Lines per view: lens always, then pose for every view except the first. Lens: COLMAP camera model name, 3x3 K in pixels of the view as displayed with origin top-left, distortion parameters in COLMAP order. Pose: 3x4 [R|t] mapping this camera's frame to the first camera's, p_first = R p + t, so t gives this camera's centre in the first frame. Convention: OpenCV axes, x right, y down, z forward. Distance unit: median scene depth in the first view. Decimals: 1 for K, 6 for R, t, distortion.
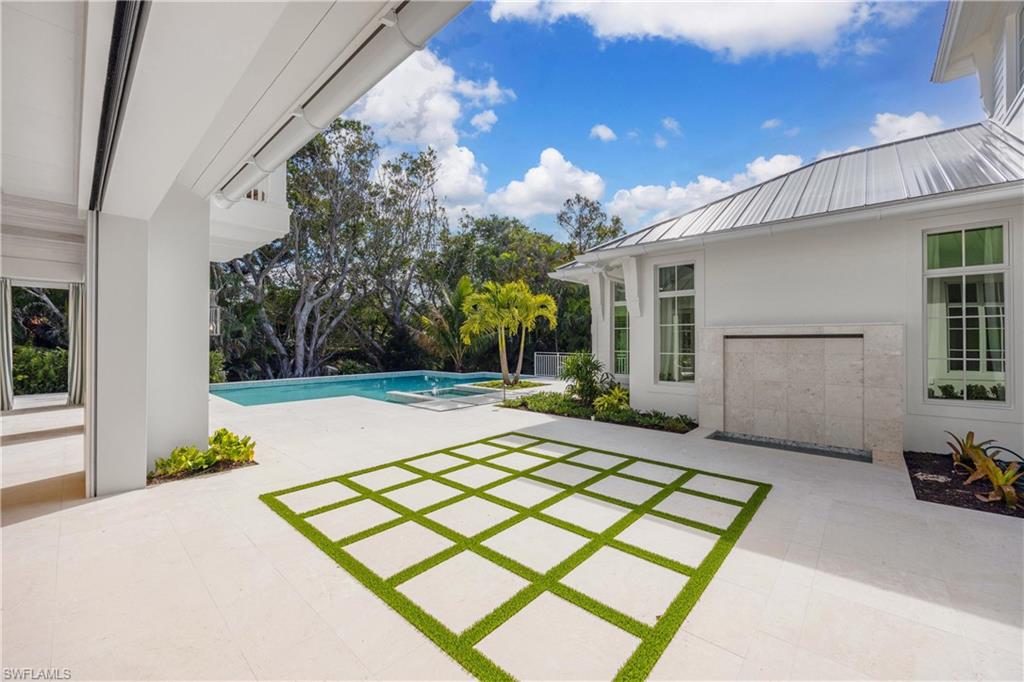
lens RADIAL K [[393.5, 0, 516.6], [0, 393.5, 337.4], [0, 0, 1]] dist [0.018692, 0.000125]
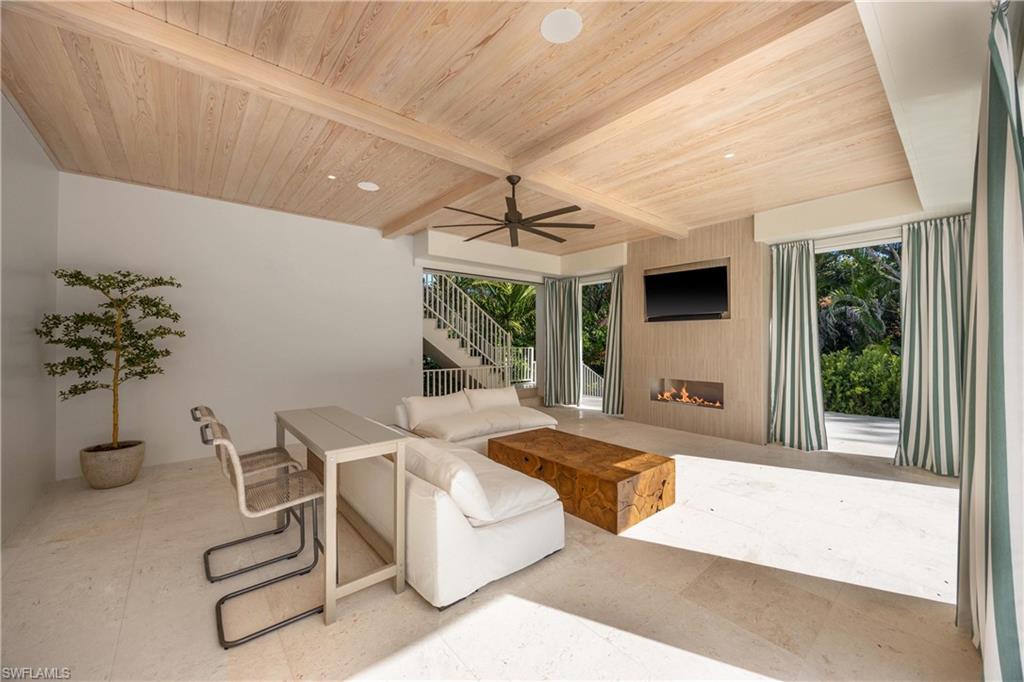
lens RADIAL K [[393.5, 0, 516.6], [0, 393.5, 337.4], [0, 0, 1]] dist [0.018692, 0.000125]
pose [[-0.138432, -0.014060, -0.990272, -1.055142], [0.014741, 0.999759, -0.016256, 0.020533], [0.990262, -0.016848, -0.138191, 1.182640]]
